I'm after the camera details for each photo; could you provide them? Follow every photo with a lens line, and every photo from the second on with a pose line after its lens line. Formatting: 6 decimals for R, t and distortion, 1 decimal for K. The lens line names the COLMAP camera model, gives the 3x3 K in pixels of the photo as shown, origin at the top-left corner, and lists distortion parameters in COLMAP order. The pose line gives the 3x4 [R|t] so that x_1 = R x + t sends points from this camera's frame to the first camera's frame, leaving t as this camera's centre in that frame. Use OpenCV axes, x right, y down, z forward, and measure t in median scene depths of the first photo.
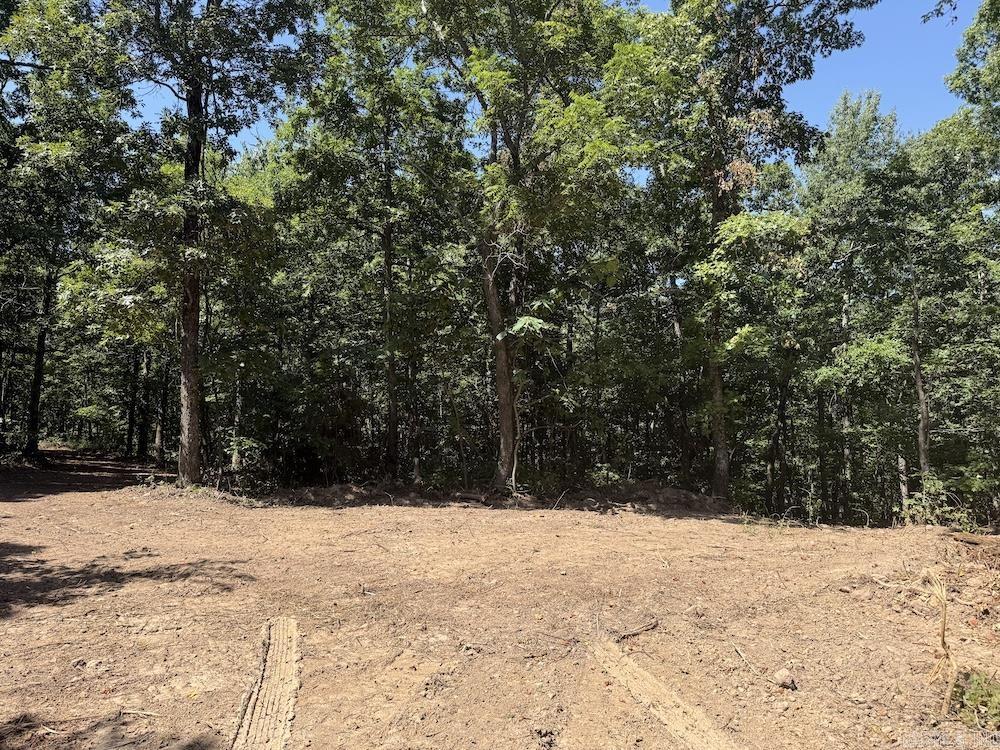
lens RADIAL K [[704.5, 0, 498.2], [0, 704.5, 370.9], [0, 0, 1]] dist [0.080111, -0.078779]
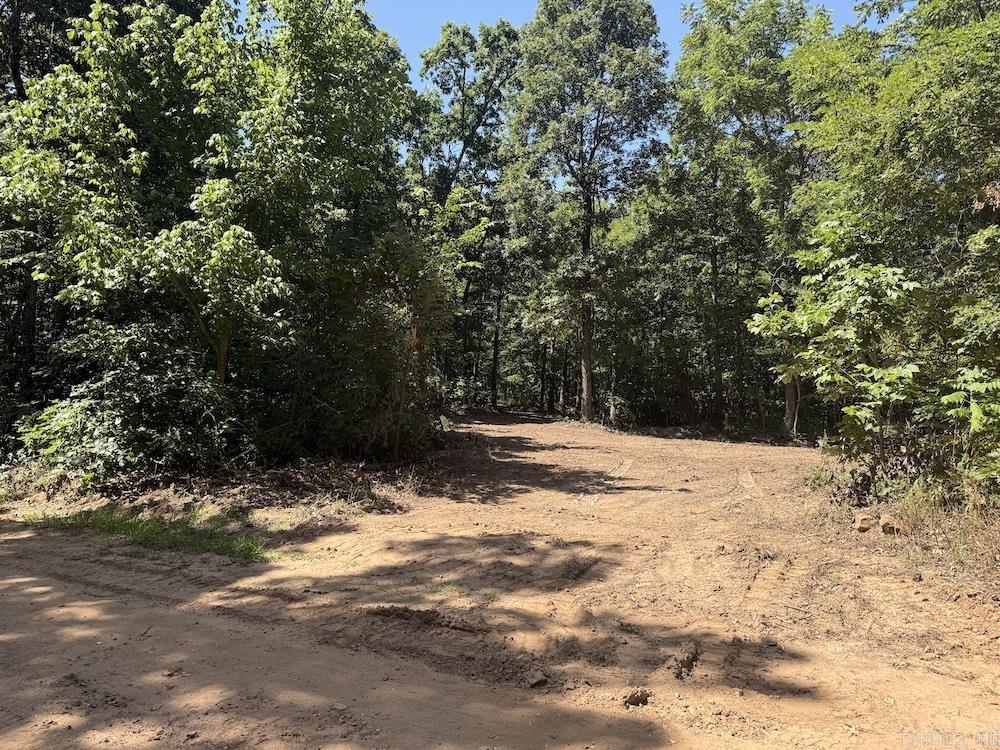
lens RADIAL K [[704.5, 0, 496.0], [0, 704.5, 373.0], [0, 0, 1]] dist [0.080111, -0.078779]
pose [[0.867798, 0.002465, -0.496910, 0.199847], [0.022018, 0.998815, 0.043406, -0.035627], [0.496428, -0.048609, 0.866716, -0.518356]]
